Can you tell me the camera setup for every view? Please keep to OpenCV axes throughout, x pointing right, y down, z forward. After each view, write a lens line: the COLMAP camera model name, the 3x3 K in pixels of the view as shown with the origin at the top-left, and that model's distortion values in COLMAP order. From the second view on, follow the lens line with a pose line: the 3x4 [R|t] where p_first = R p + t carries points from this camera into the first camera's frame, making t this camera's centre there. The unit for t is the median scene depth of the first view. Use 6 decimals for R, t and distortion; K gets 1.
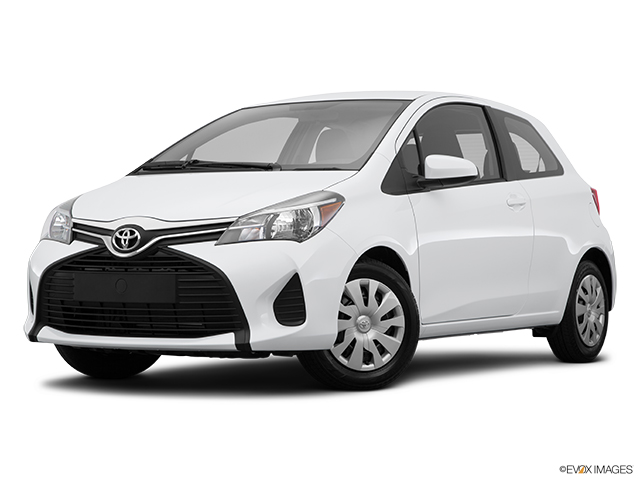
lens RADIAL K [[1550.9, 0, 320.0], [0, 1550.9, 240.0], [0, 0, 1]] dist [0.041102, 0.111984]
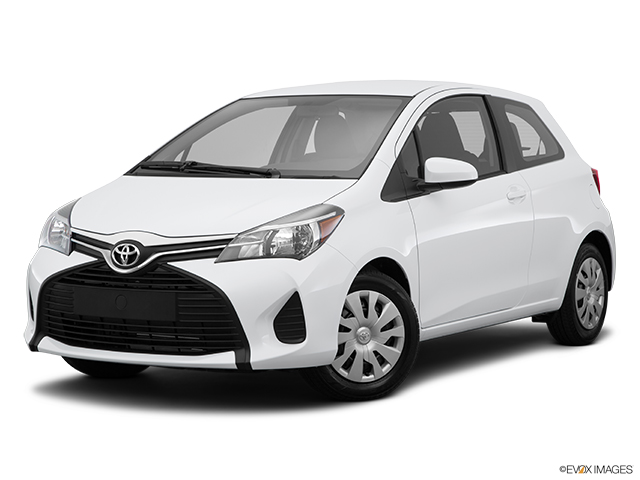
lens RADIAL K [[1550.9, 0, 320.0], [0, 1550.9, 240.0], [0, 0, 1]] dist [0.041102, 0.111984]
pose [[0.999993, -0.003749, 0.000614, -0.000418], [0.003700, 0.997747, 0.066986, -0.074291], [-0.000864, -0.066984, 0.997754, 0.004889]]
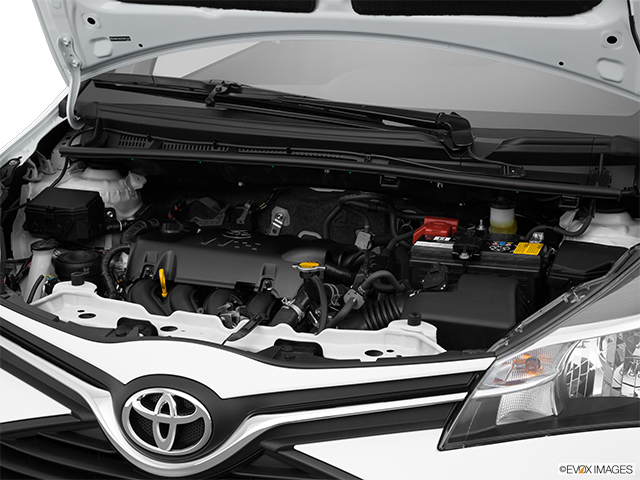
lens RADIAL K [[1151.3, 0, 320.0], [0, 1151.3, 240.0], [0, 0, 1]] dist [0.046561, 0.120047]
pose [[0.976024, -0.048461, 0.212201, -0.139865], [-0.010389, 0.963418, 0.267803, -0.105803], [-0.217416, -0.263586, 0.939815, 0.739004]]
